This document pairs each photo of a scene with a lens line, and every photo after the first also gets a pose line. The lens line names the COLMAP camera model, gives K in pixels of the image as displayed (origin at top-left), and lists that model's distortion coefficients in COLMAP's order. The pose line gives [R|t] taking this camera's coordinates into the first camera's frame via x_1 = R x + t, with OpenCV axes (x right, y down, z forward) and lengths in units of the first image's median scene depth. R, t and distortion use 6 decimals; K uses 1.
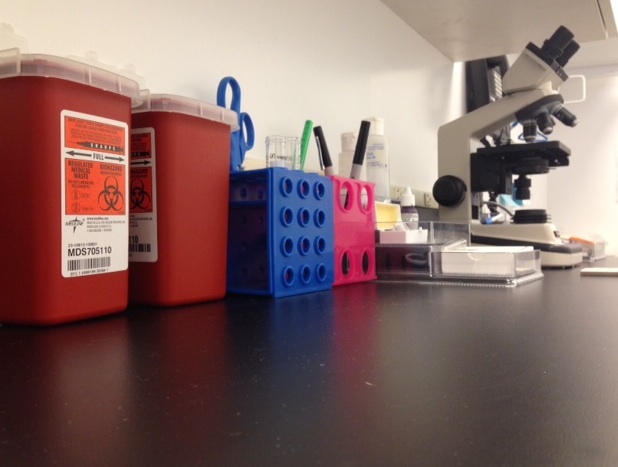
lens RADIAL K [[602.9, 0, 307.2], [0, 602.9, 235.1], [0, 0, 1]] dist [0.071686, 0.000000]
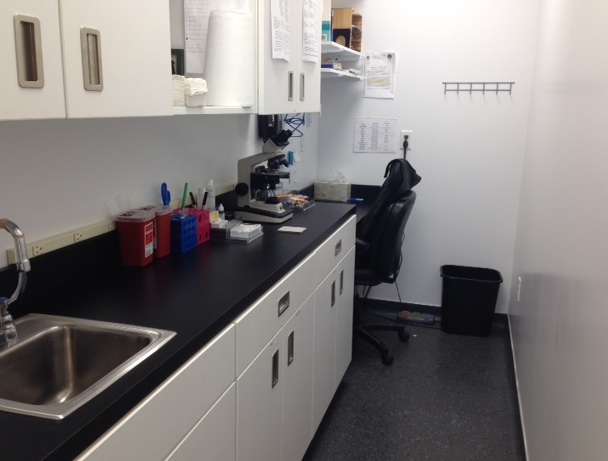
lens RADIAL K [[588.3, 0, 303.1], [0, 588.3, 228.9], [0, 0, 1]] dist [0.113815, 0.000000]
pose [[0.969779, -0.020600, 0.243112, -0.169386], [-0.033380, 0.975858, 0.215842, -0.680589], [-0.241689, -0.217434, 0.945679, -2.104511]]
